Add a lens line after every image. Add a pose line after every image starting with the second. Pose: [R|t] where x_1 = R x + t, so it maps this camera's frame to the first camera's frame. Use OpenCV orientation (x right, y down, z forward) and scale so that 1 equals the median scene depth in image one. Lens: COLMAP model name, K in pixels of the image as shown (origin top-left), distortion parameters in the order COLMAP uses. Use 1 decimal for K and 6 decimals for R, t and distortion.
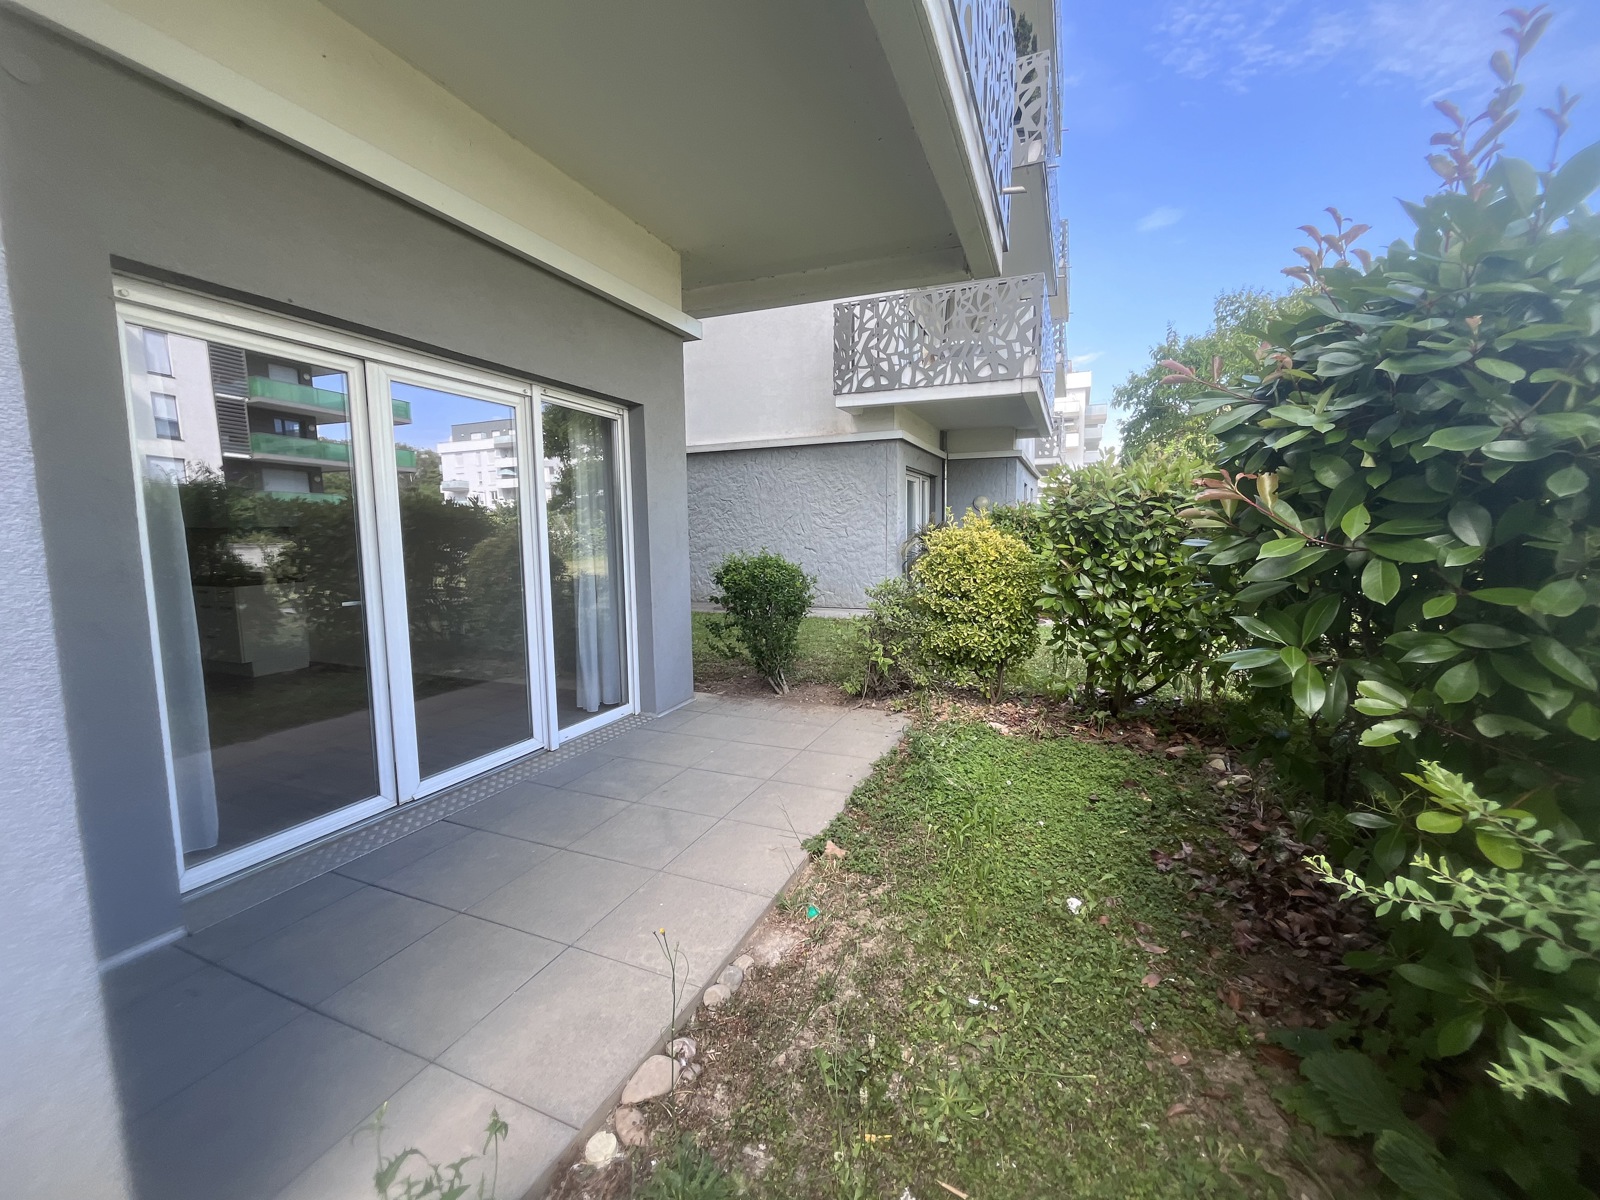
lens RADIAL K [[642.5, 0, 801.8], [0, 642.5, 597.1], [0, 0, 1]] dist [-0.006498, -0.000192]
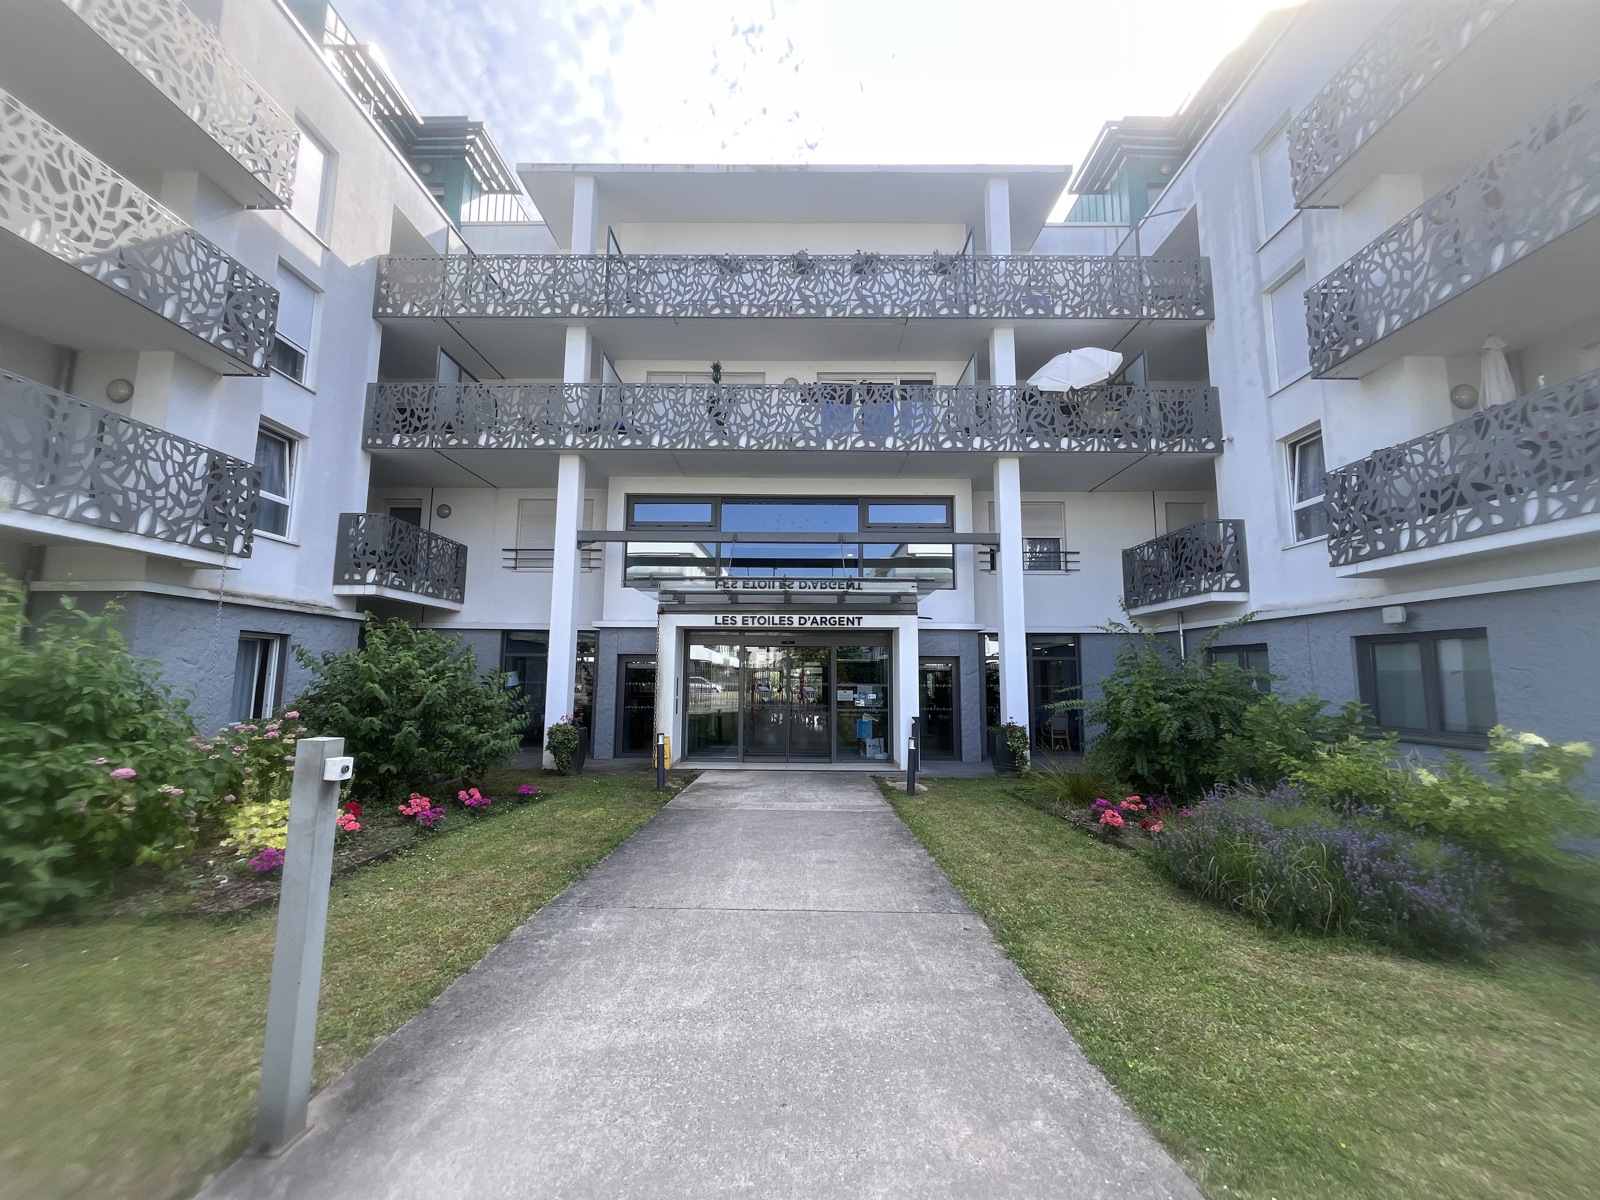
lens RADIAL K [[642.5, 0, 799.6], [0, 642.5, 597.1], [0, 0, 1]] dist [-0.006498, -0.000192]
pose [[-0.380169, 0.114727, 0.917774, -0.886184], [0.102385, 0.991399, -0.081520, -0.097514], [-0.919233, 0.062975, -0.388646, 0.555958]]
